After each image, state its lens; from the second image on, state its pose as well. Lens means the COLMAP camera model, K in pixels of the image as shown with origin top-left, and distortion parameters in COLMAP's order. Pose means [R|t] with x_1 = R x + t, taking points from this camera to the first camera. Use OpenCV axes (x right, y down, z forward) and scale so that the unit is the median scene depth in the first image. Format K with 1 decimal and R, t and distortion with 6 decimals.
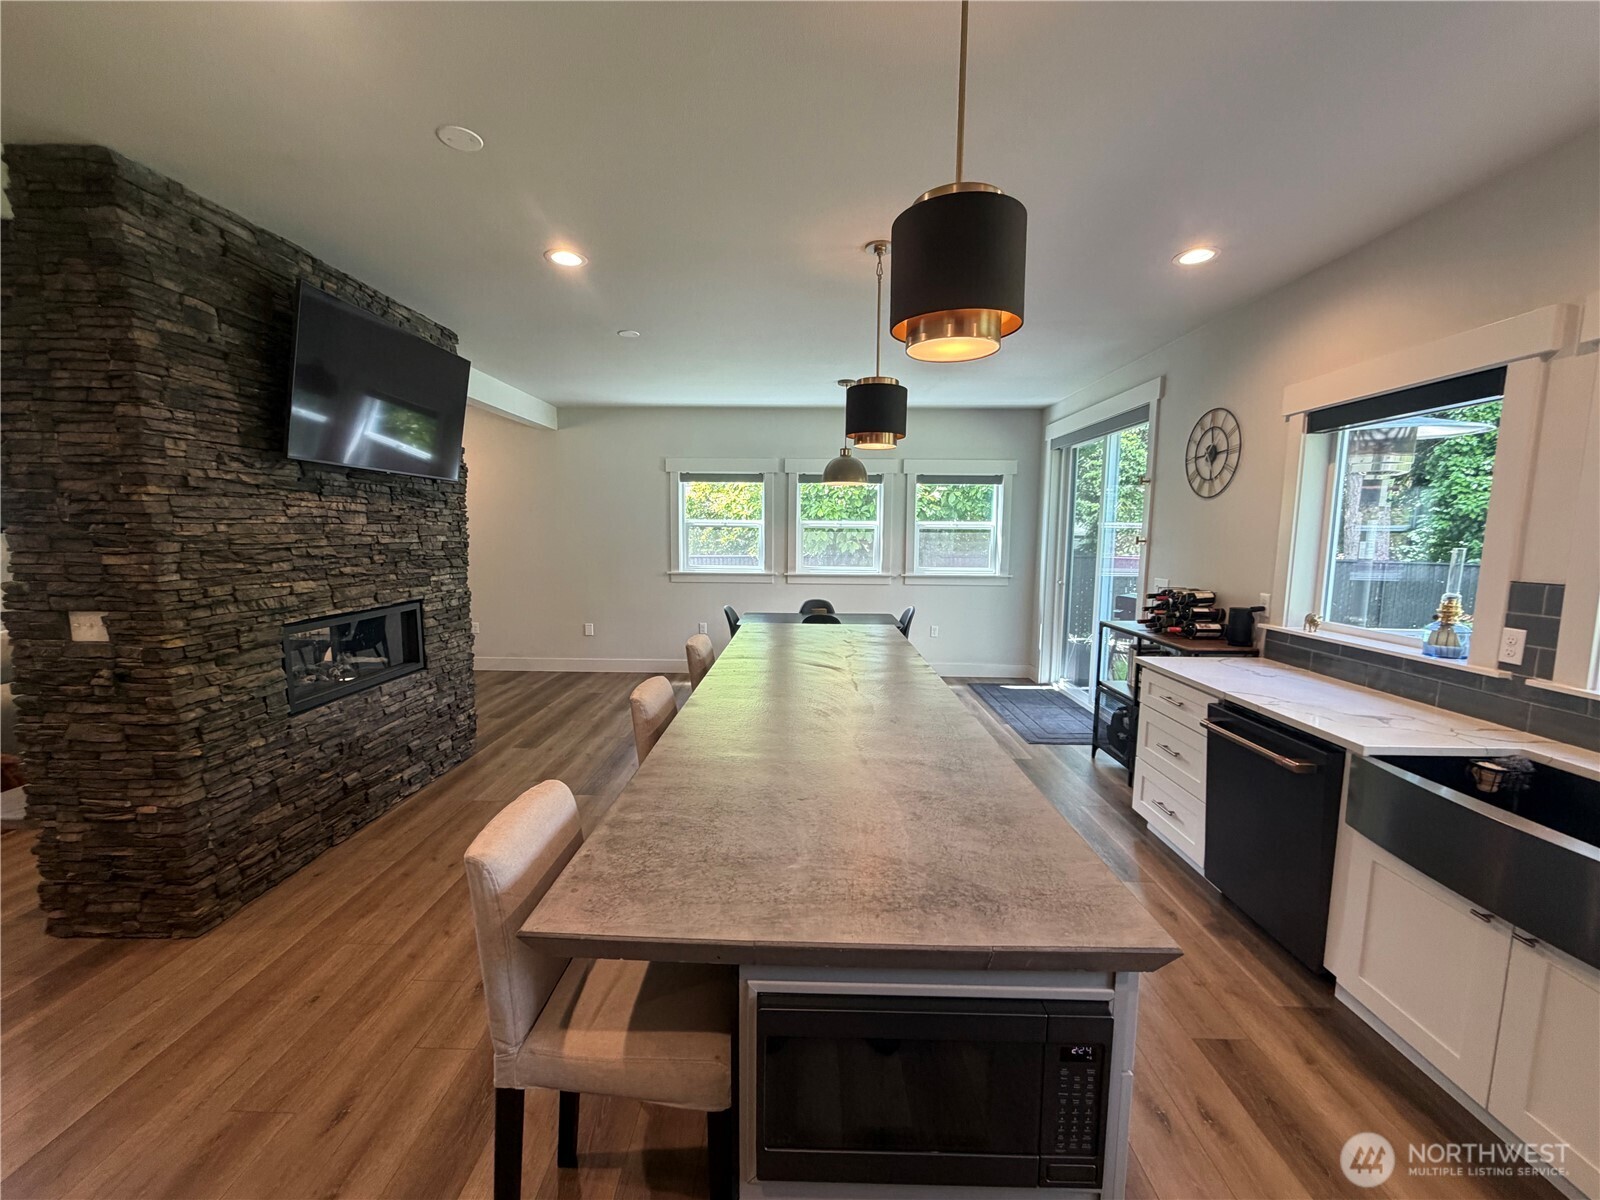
lens RADIAL K [[636.5, 0, 795.5], [0, 636.5, 602.2], [0, 0, 1]] dist [-0.000883, 0.000735]
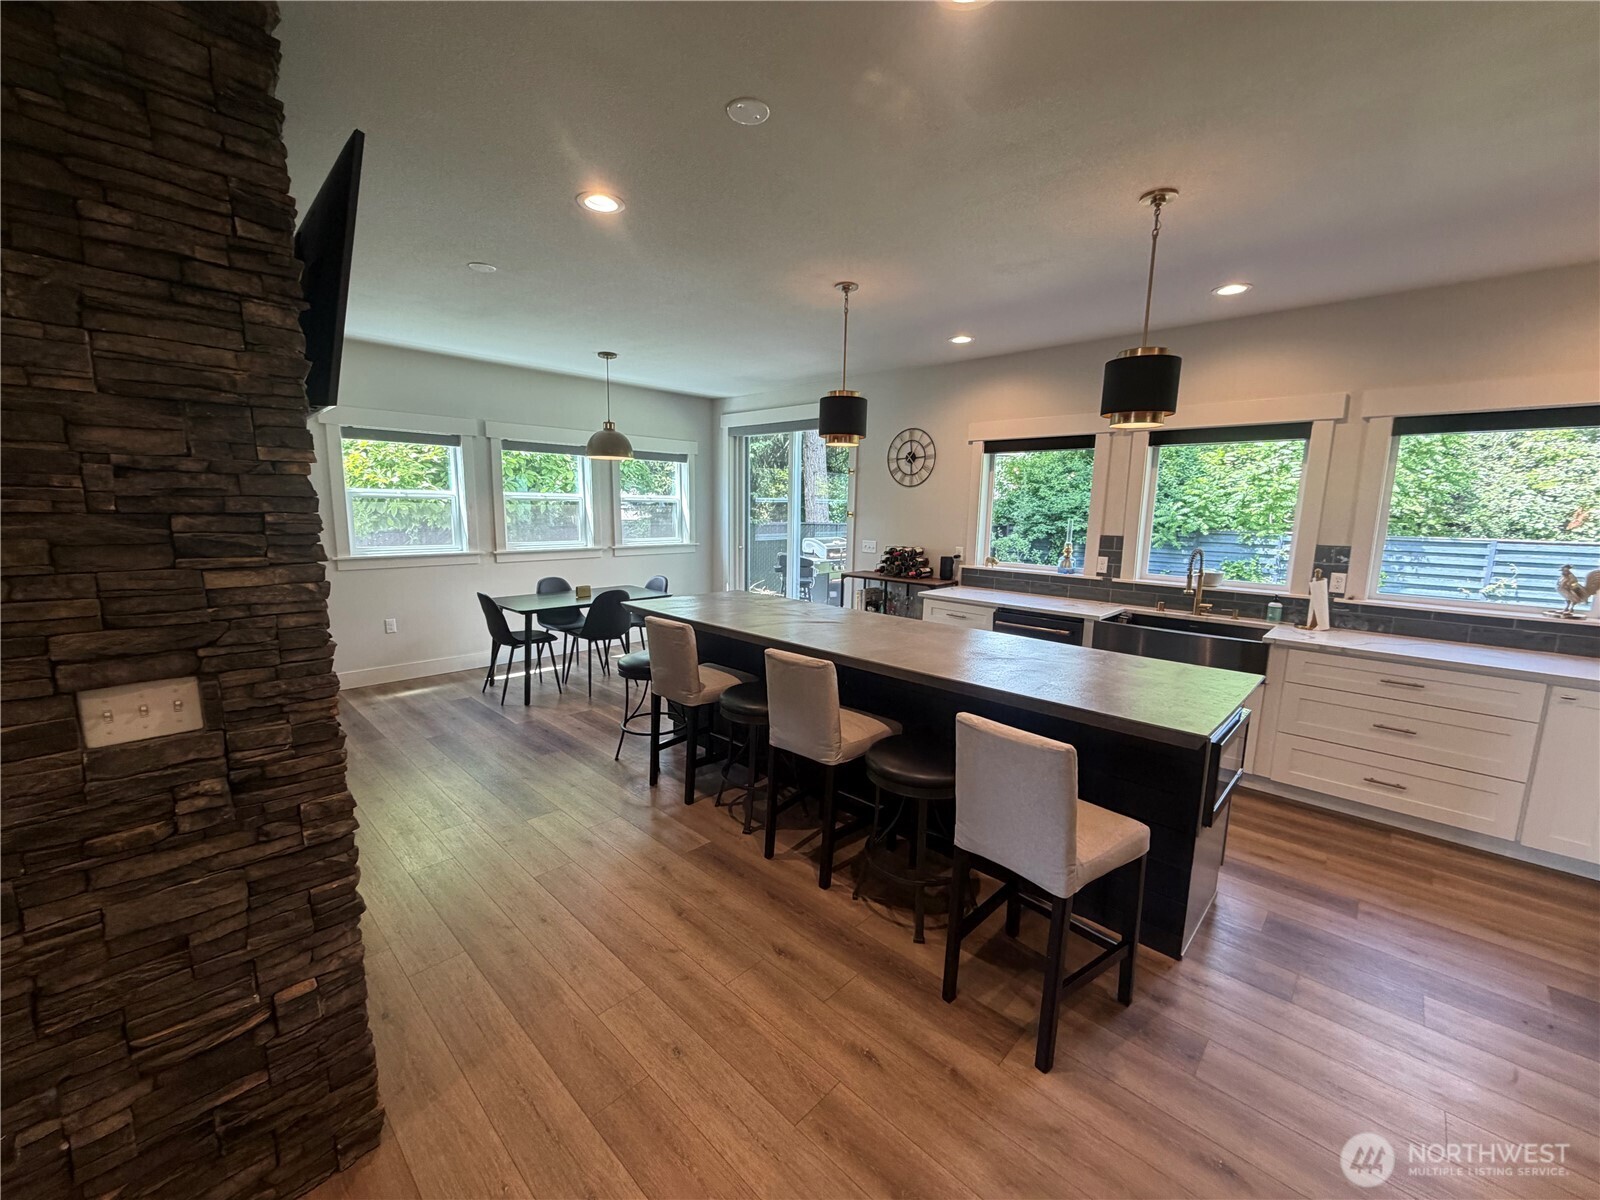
lens RADIAL K [[636.5, 0, 795.5], [0, 636.5, 602.2], [0, 0, 1]] dist [-0.000883, 0.000735]
pose [[0.679222, -0.109482, 0.725721, -0.814373], [0.071208, 0.993977, 0.083306, -0.041155], [-0.730470, -0.004907, 0.682927, 0.183376]]
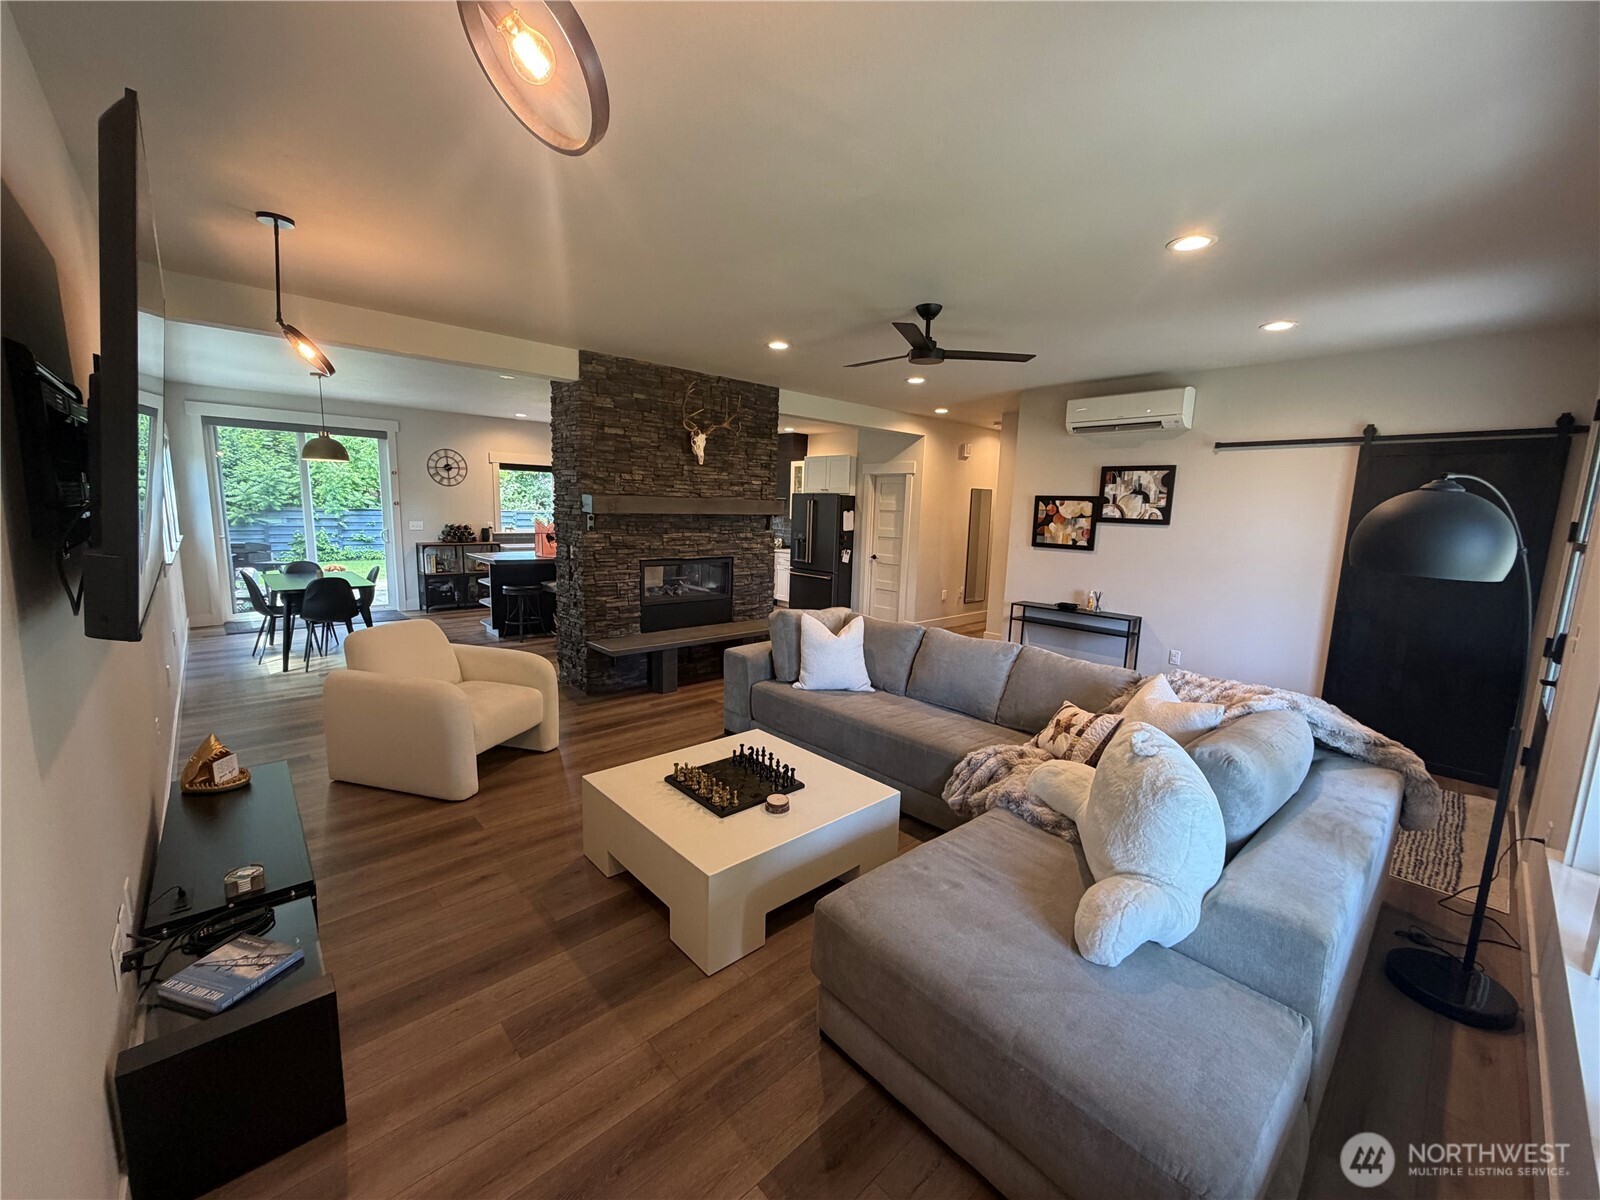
lens RADIAL K [[636.5, 0, 795.5], [0, 636.5, 602.2], [0, 0, 1]] dist [-0.000883, 0.000735]
pose [[-0.693084, -0.138496, 0.707427, -2.441609], [0.046372, 0.970771, 0.235484, -0.290053], [-0.719363, 0.196015, -0.666404, 2.093866]]
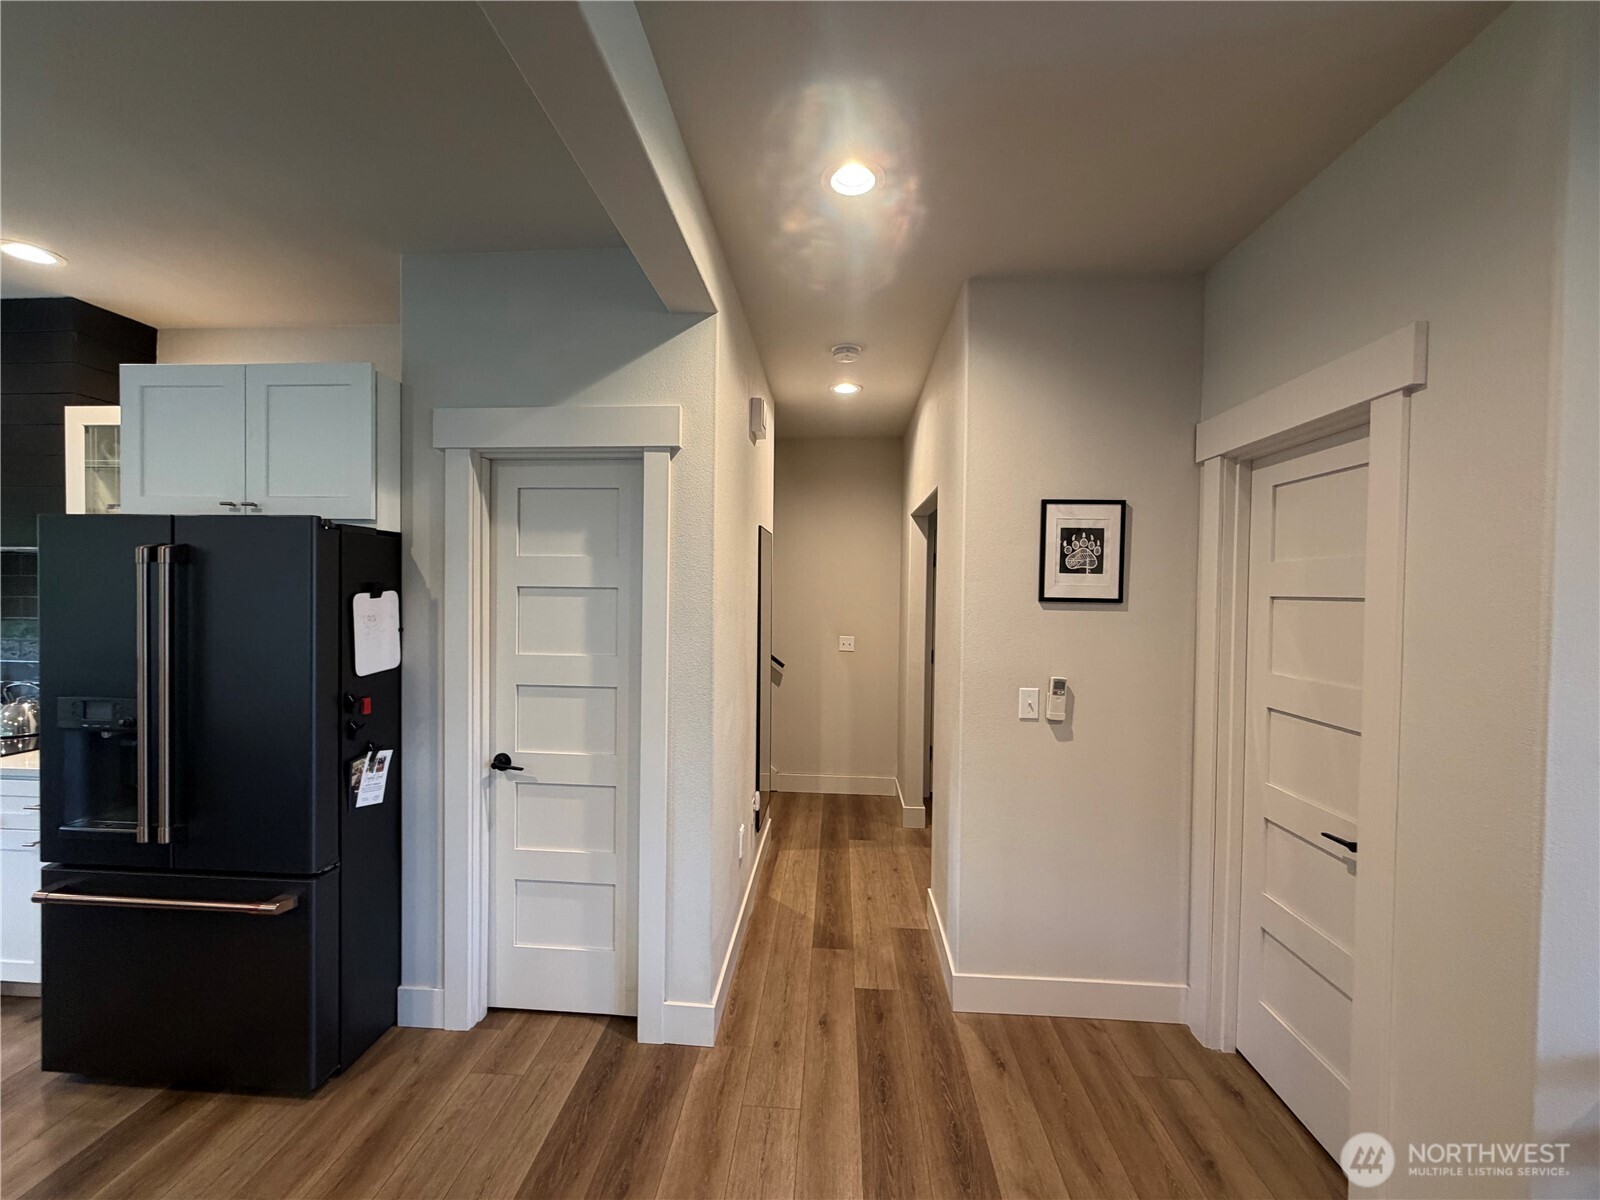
lens RADIAL K [[636.5, 0, 795.5], [0, 636.5, 602.2], [0, 0, 1]] dist [-0.000883, 0.000735]
pose [[-0.998593, -0.022878, 0.047842, -1.025379], [-0.016372, 0.991088, 0.132197, -0.092800], [-0.050439, 0.131227, -0.990068, 0.609651]]
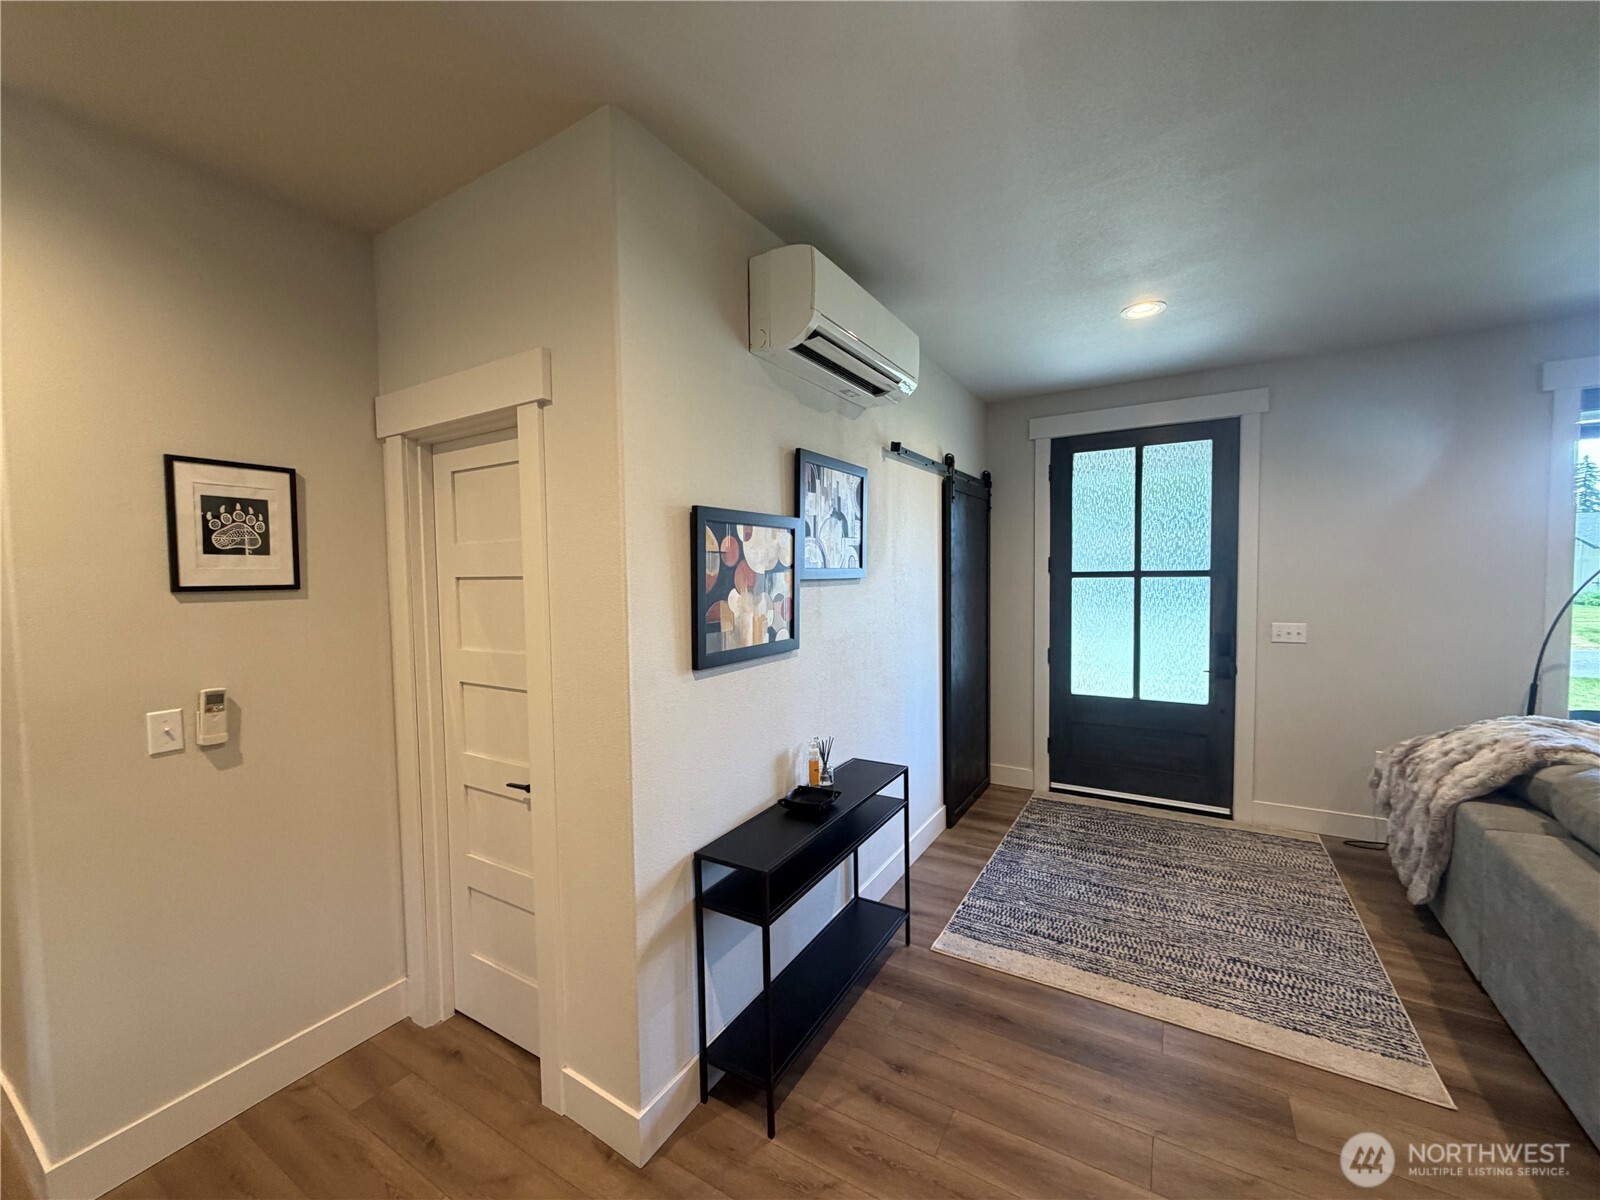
lens RADIAL K [[636.5, 0, 795.5], [0, 636.5, 602.2], [0, 0, 1]] dist [-0.000883, 0.000735]
pose [[-0.497590, 0.039707, -0.866503, -1.065937], [-0.086886, 0.991646, 0.095337, -0.091037], [0.863050, 0.122726, -0.489983, 0.596390]]
